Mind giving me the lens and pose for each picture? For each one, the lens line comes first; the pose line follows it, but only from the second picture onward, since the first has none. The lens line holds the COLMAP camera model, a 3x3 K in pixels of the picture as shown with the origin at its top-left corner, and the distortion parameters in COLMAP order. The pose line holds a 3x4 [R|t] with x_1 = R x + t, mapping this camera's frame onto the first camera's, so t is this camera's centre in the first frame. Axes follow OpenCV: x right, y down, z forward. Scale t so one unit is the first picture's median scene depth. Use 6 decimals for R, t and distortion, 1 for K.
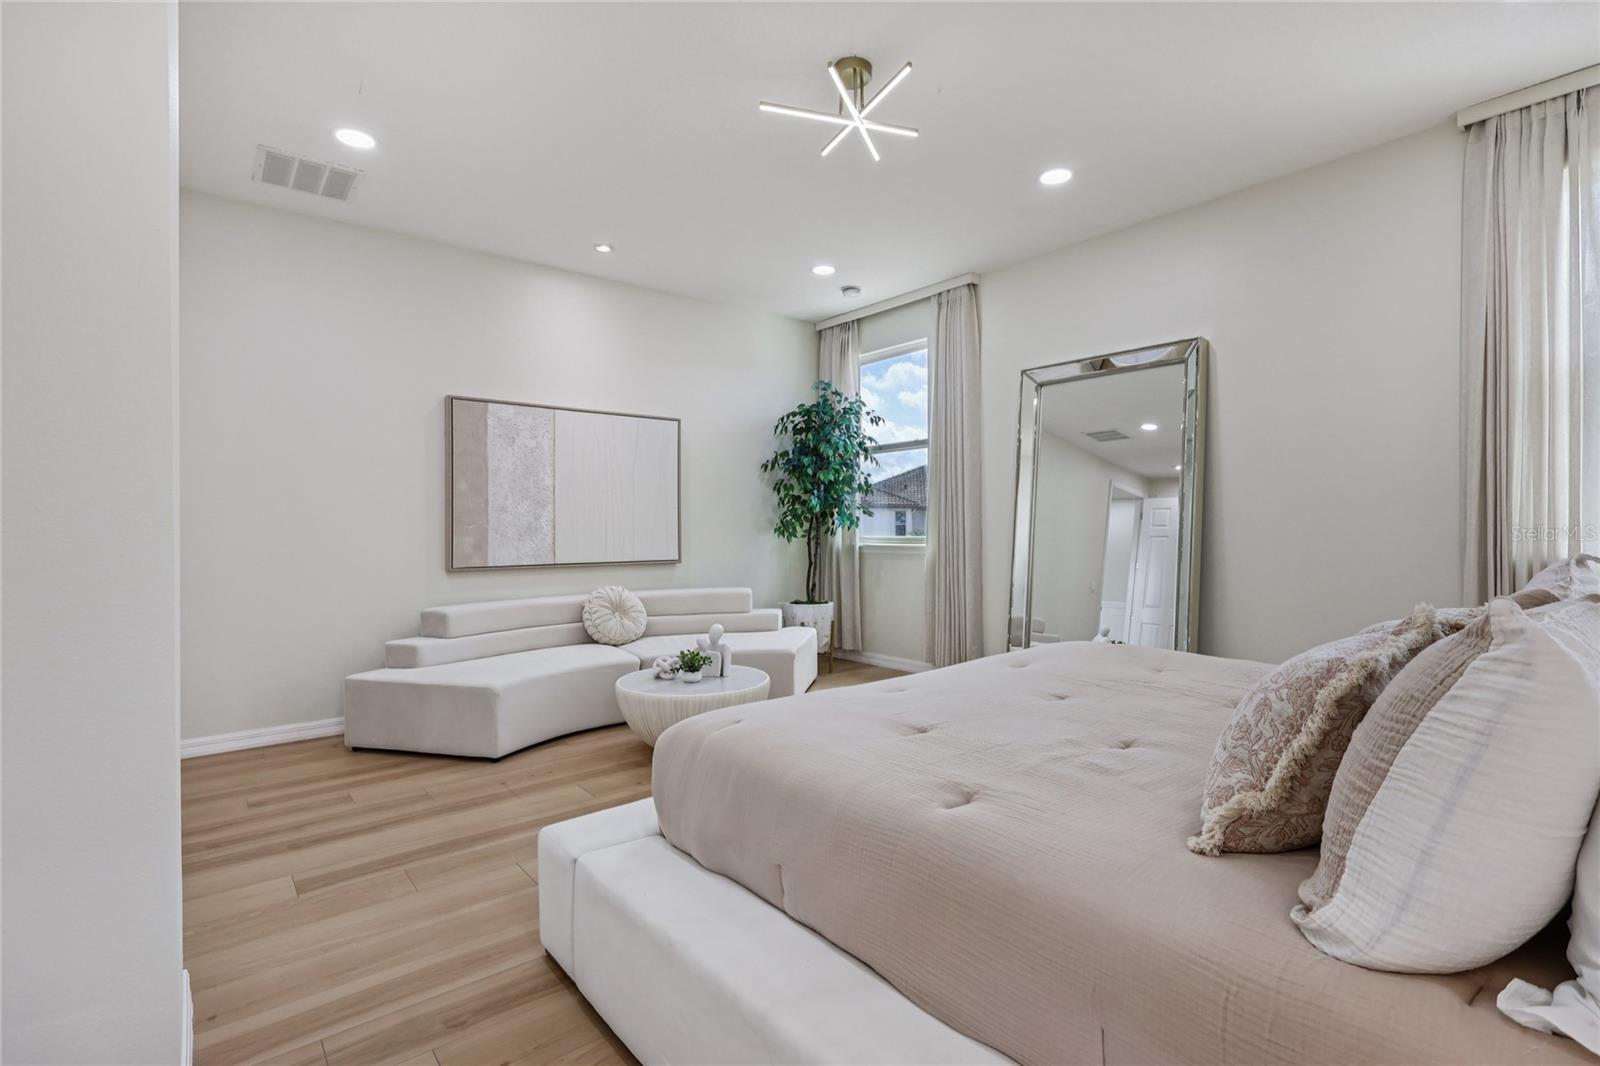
lens RADIAL K [[743.0, 0, 800.6], [0, 743.0, 538.5], [0, 0, 1]] dist [-0.006587, 0.001560]
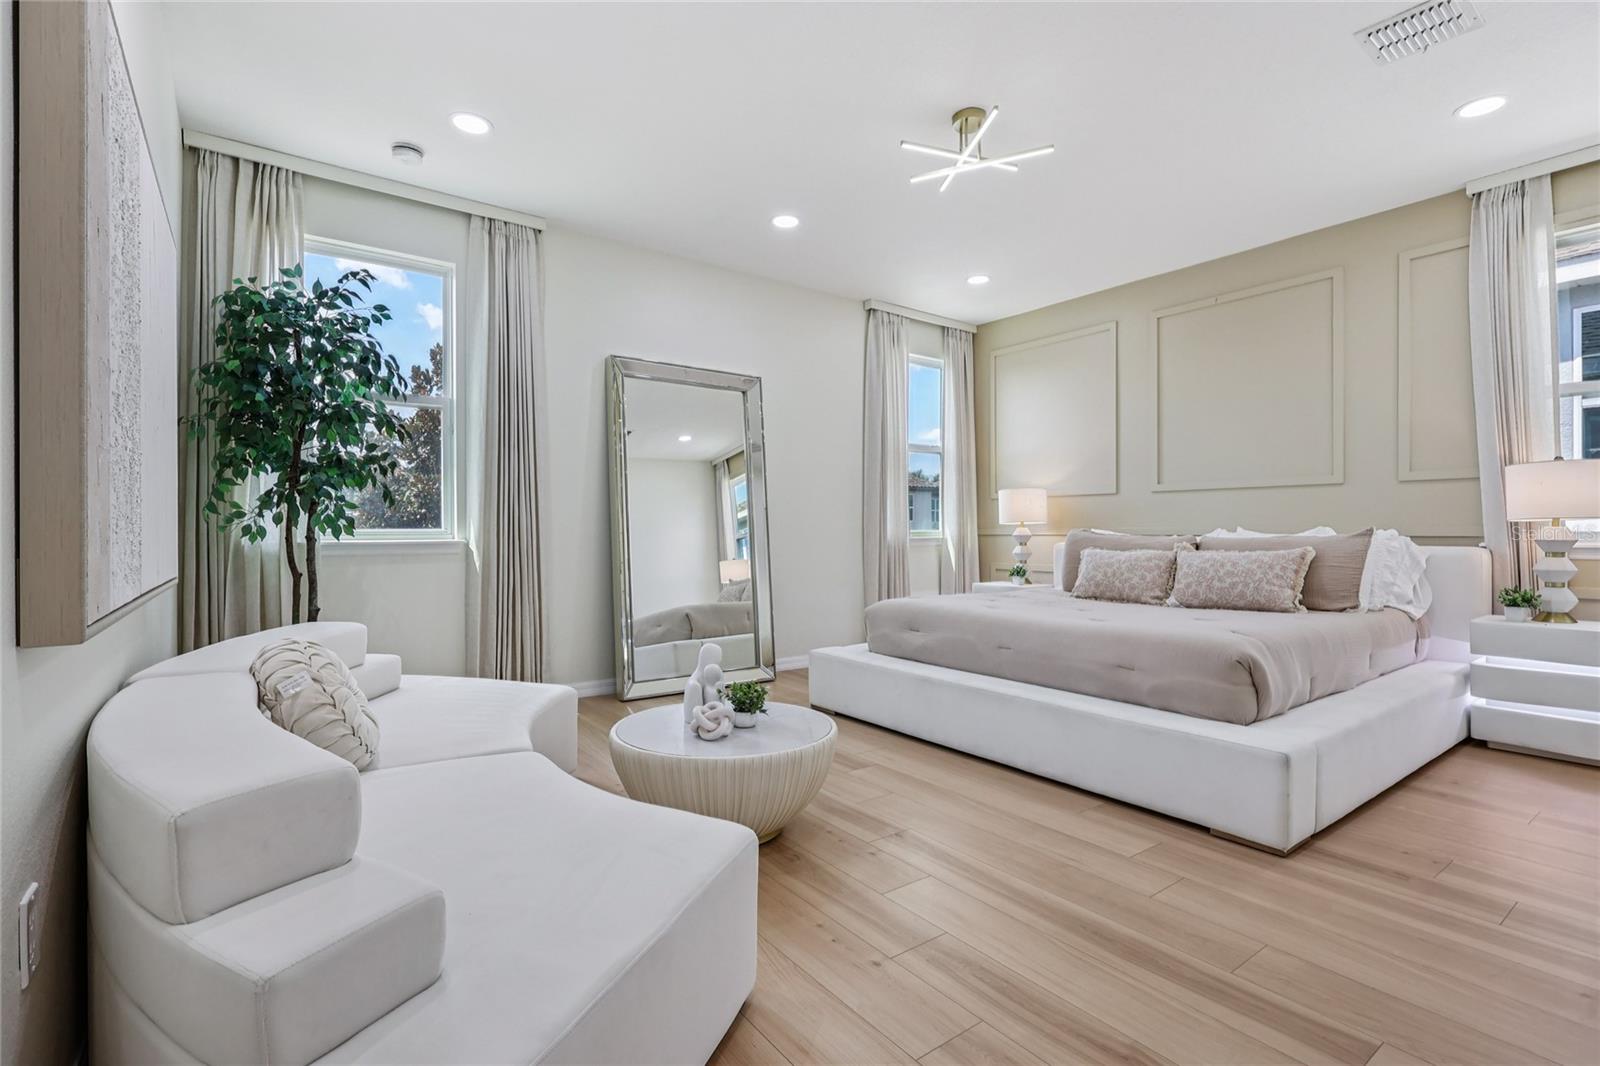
lens RADIAL K [[743.0, 0, 800.9], [0, 743.0, 530.1], [0, 0, 1]] dist [-0.006587, 0.001560]
pose [[0.033809, 0.009852, 0.999380, -1.070477], [0.007431, 0.999921, -0.010108, 0.022984], [-0.999401, 0.007768, 0.033733, 1.175586]]
